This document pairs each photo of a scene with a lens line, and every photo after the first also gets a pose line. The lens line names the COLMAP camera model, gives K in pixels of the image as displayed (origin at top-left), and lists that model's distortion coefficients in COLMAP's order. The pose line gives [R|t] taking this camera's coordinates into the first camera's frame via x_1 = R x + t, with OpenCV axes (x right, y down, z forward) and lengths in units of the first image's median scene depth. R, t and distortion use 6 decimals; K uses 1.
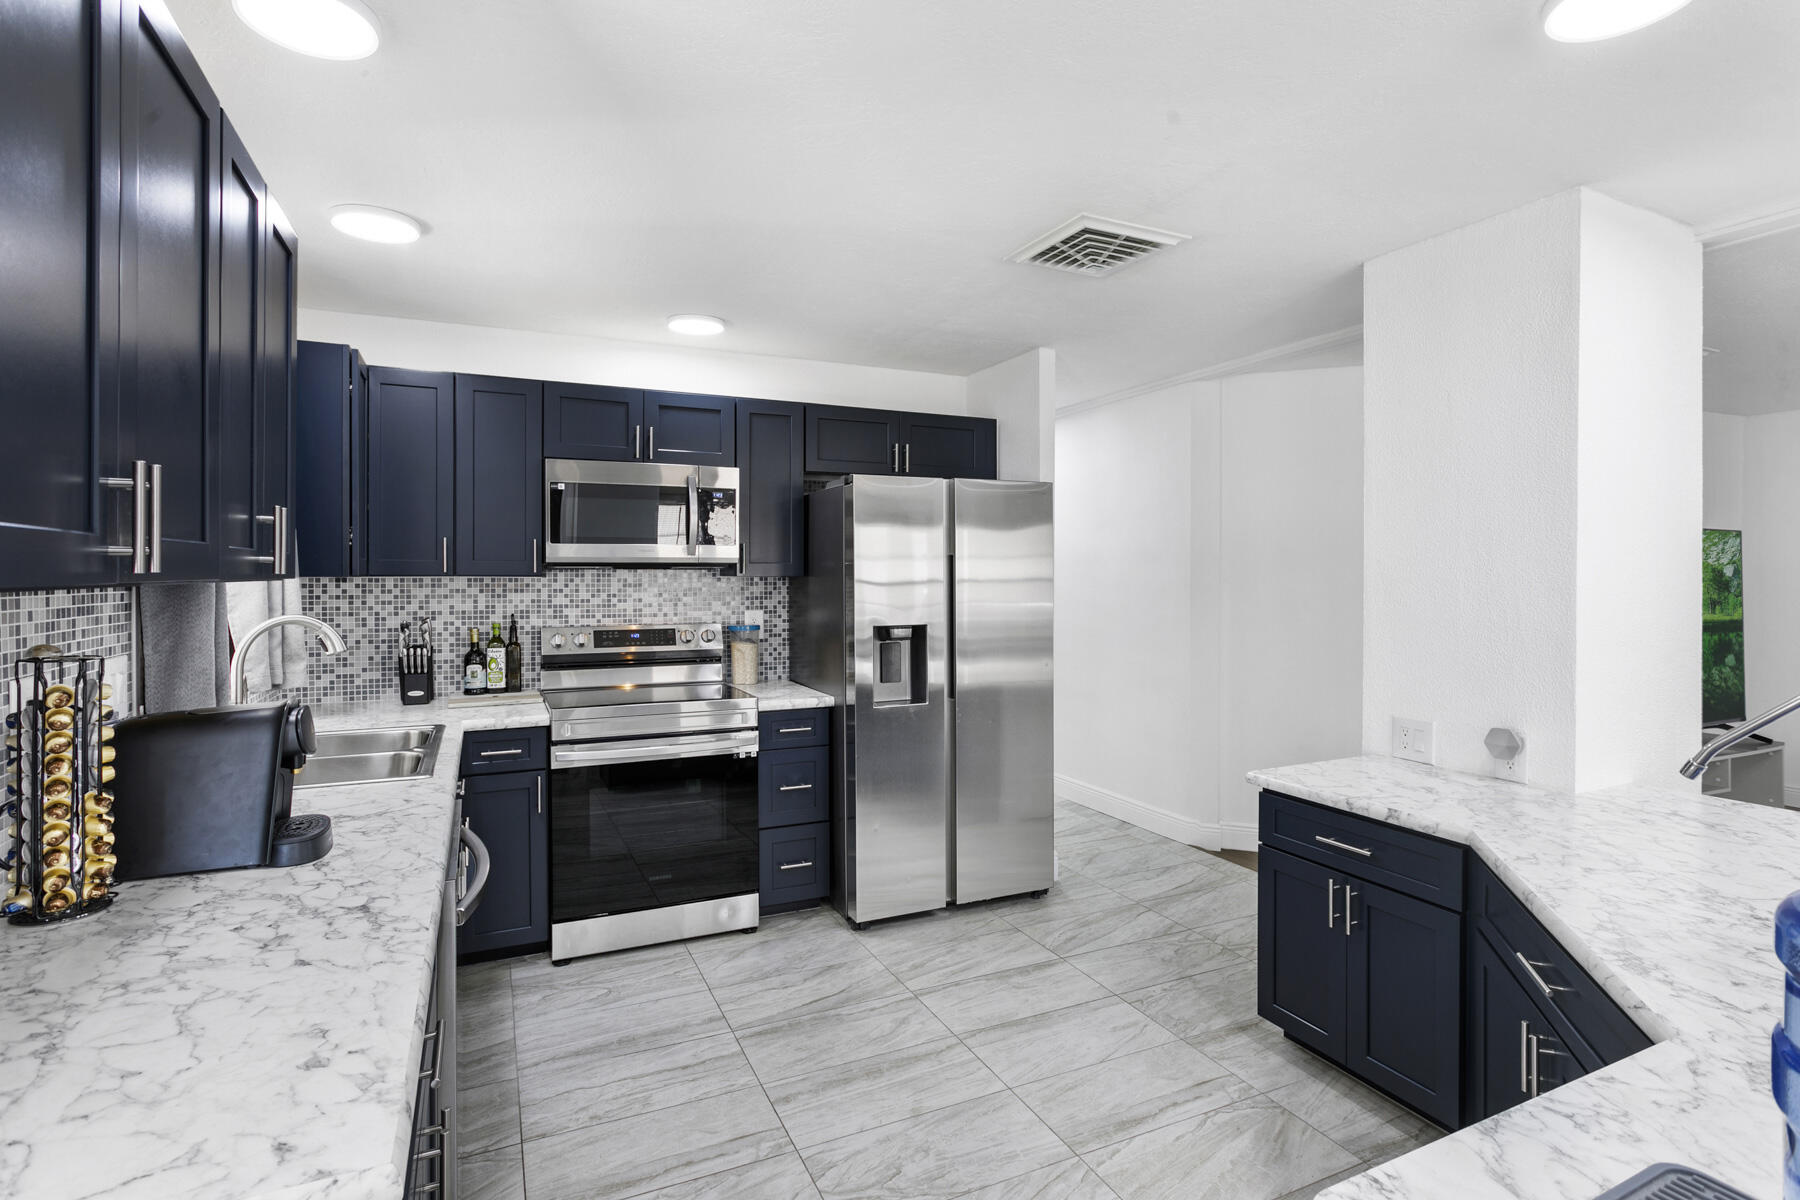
lens RADIAL K [[942.1, 0, 899.5], [0, 942.1, 586.2], [0, 0, 1]] dist [0.000830, -0.000155]
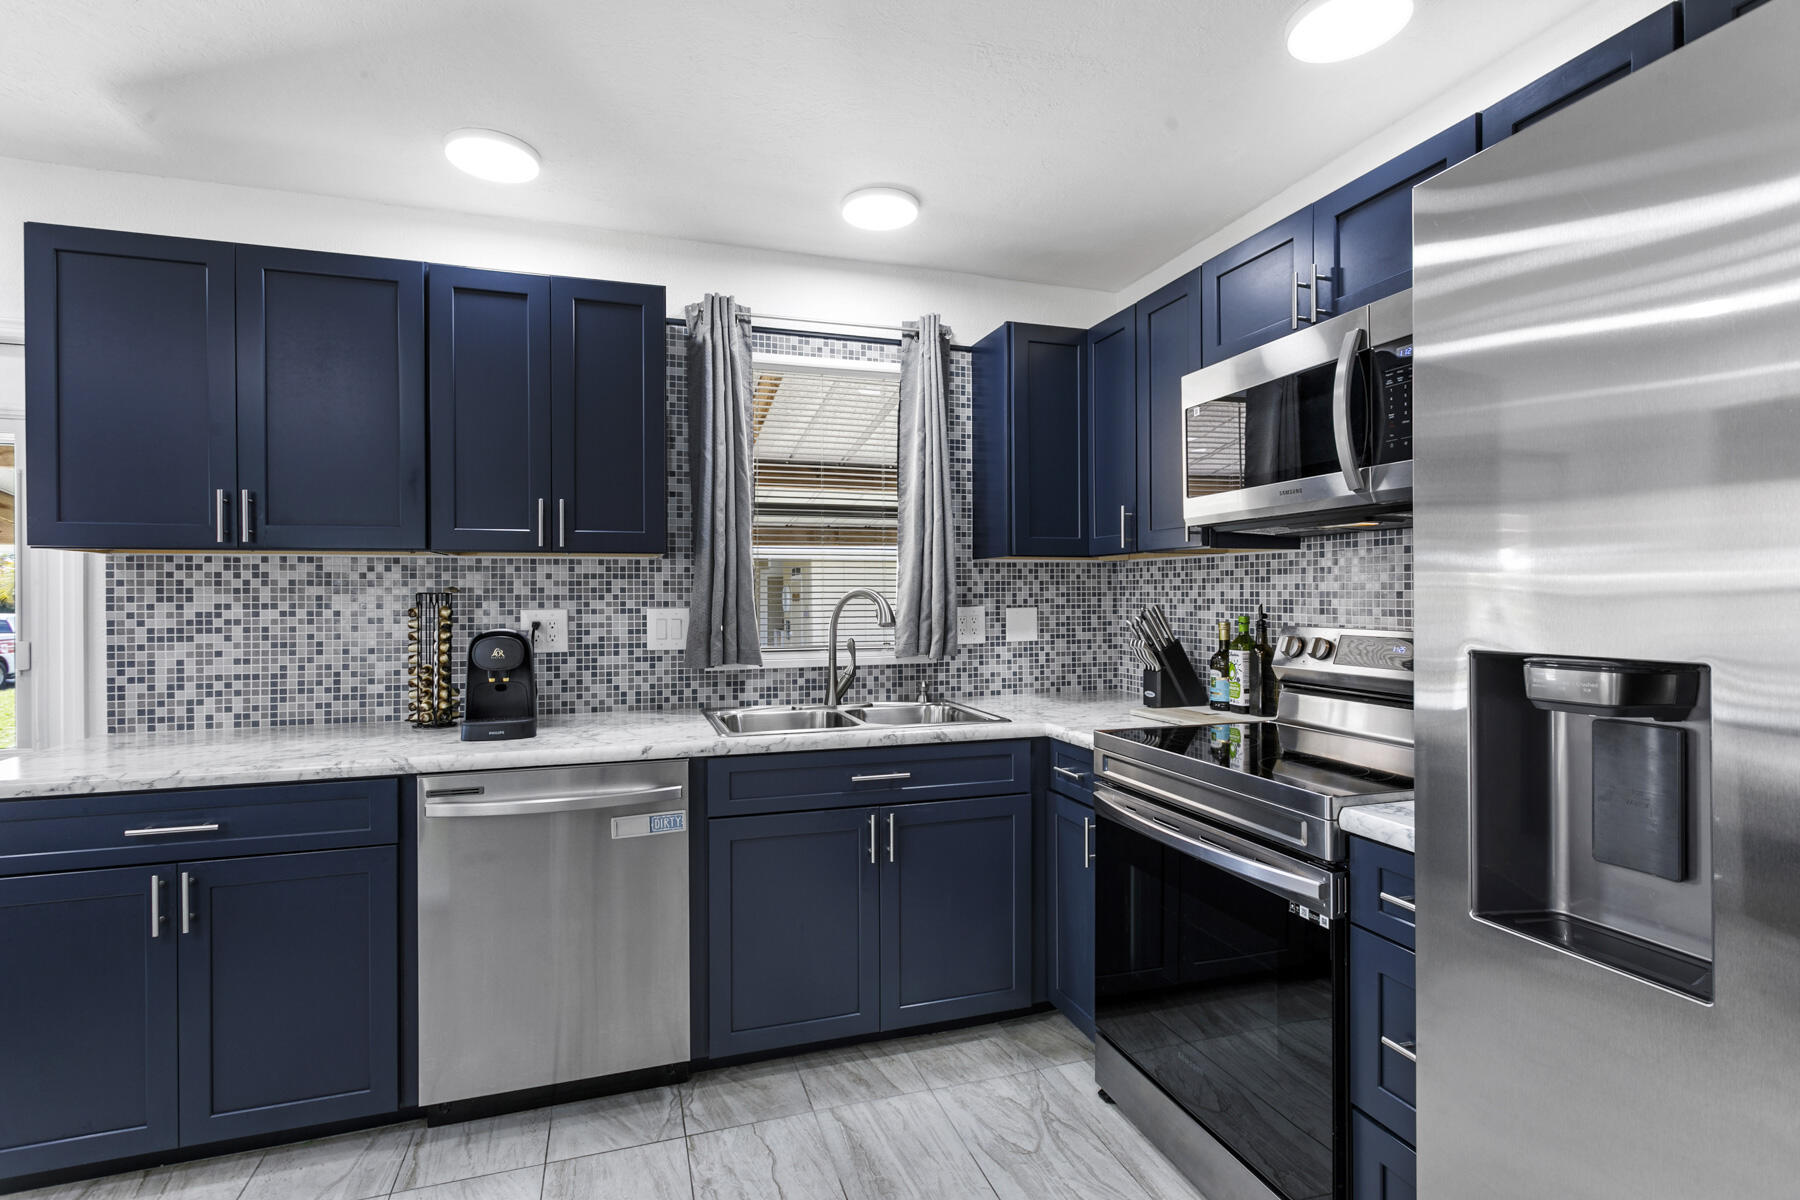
lens RADIAL K [[867.6, 0, 897.7], [0, 867.6, 596.2], [0, 0, 1]] dist [0.001584, 0.000969]
pose [[-0.145816, 0.000108, -0.989312, 0.275561], [-0.011752, 0.999929, 0.001842, 0.026059], [0.989242, 0.011895, -0.145804, 0.845739]]
